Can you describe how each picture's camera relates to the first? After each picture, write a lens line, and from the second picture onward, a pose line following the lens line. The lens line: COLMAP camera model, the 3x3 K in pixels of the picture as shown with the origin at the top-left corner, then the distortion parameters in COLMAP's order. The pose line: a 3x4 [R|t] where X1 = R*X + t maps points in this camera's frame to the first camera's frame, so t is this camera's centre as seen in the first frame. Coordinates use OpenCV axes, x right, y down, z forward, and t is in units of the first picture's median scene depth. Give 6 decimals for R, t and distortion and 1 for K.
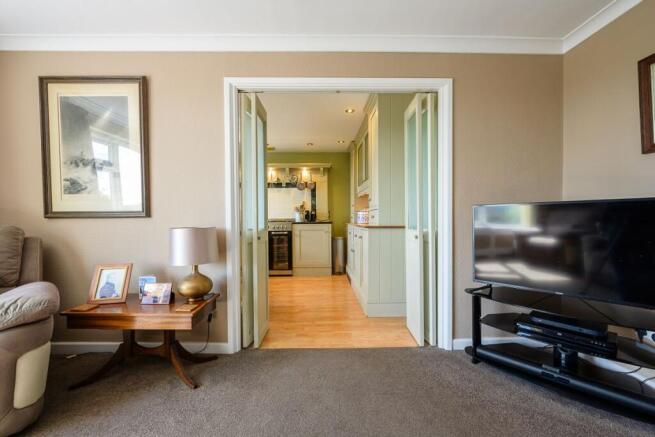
lens RADIAL K [[264.8, 0, 328.9], [0, 264.8, 219.9], [0, 0, 1]] dist [-0.002279, -0.000447]
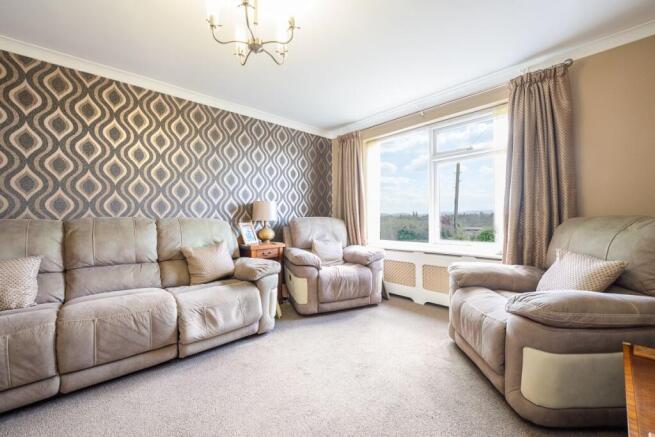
lens RADIAL K [[264.8, 0, 328.9], [0, 264.8, 219.9], [0, 0, 1]] dist [-0.002279, -0.000447]
pose [[-0.751744, 0.020559, -0.659134, 0.039995], [0.007177, 0.999710, 0.022997, -0.004147], [0.659416, 0.012557, -0.751674, 0.805444]]
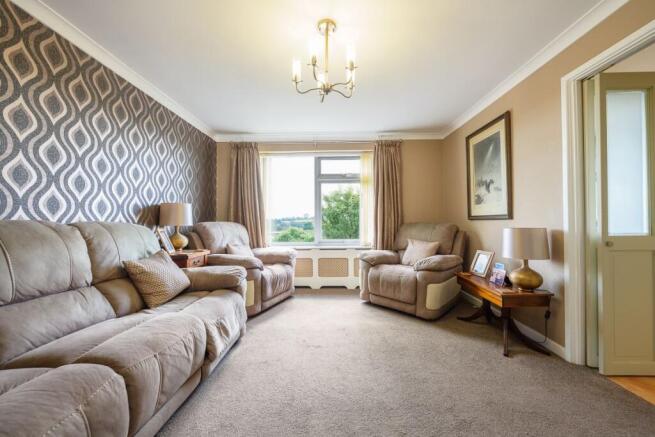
lens RADIAL K [[264.8, 0, 328.9], [0, 264.8, 219.9], [0, 0, 1]] dist [-0.002279, -0.000447]
pose [[-0.039115, 0.000900, -0.999234, 0.636761], [-0.005636, 0.999983, 0.001121, -0.002390], [0.999219, 0.005676, -0.039110, 0.173091]]
